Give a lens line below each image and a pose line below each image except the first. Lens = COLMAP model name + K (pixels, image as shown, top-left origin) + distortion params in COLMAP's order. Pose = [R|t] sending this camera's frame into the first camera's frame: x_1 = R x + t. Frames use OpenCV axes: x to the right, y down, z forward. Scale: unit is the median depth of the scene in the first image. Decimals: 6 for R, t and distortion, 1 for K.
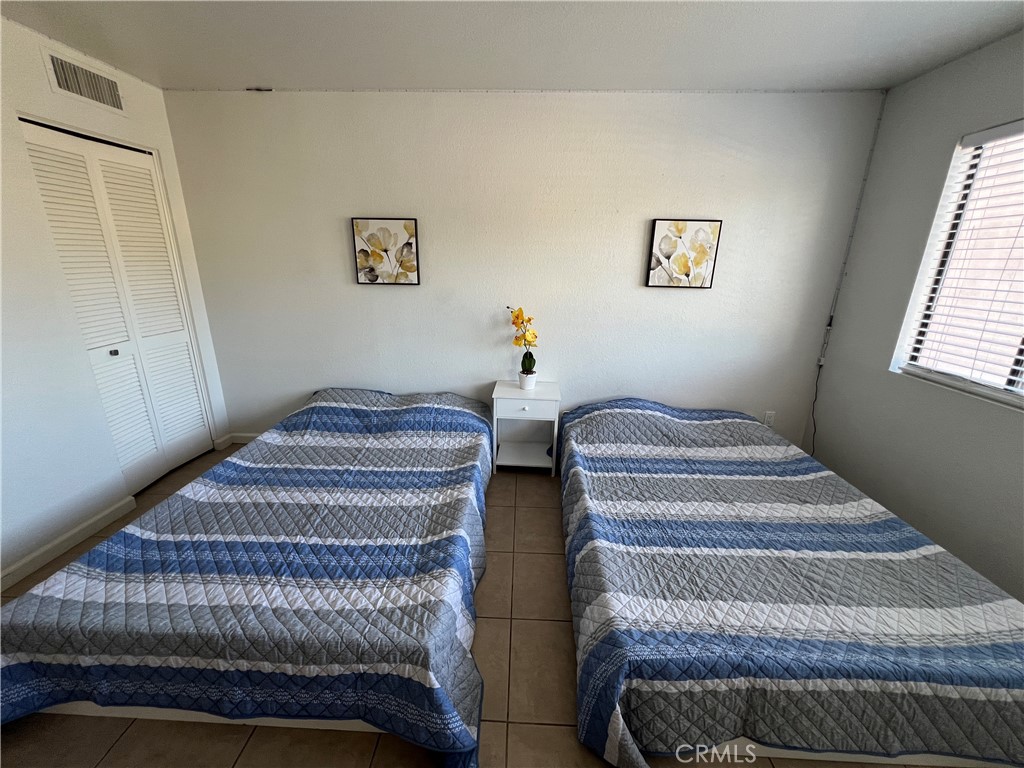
lens RADIAL K [[409.6, 0, 508.0], [0, 409.6, 383.3], [0, 0, 1]] dist [0.000135, 0.000212]
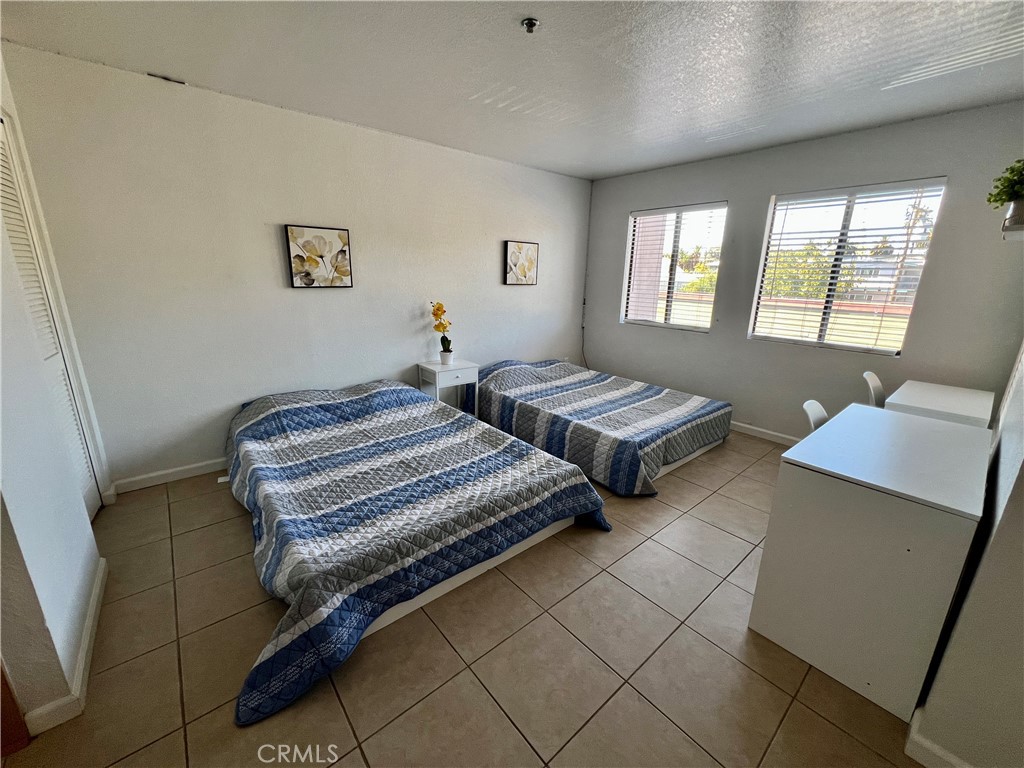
lens RADIAL K [[409.6, 0, 508.0], [0, 409.6, 383.3], [0, 0, 1]] dist [0.000135, 0.000212]
pose [[0.740966, -0.176009, 0.648067, -0.711487], [0.188739, 0.980725, 0.050561, 0.046790], [-0.644474, 0.084851, 0.759903, -0.124033]]
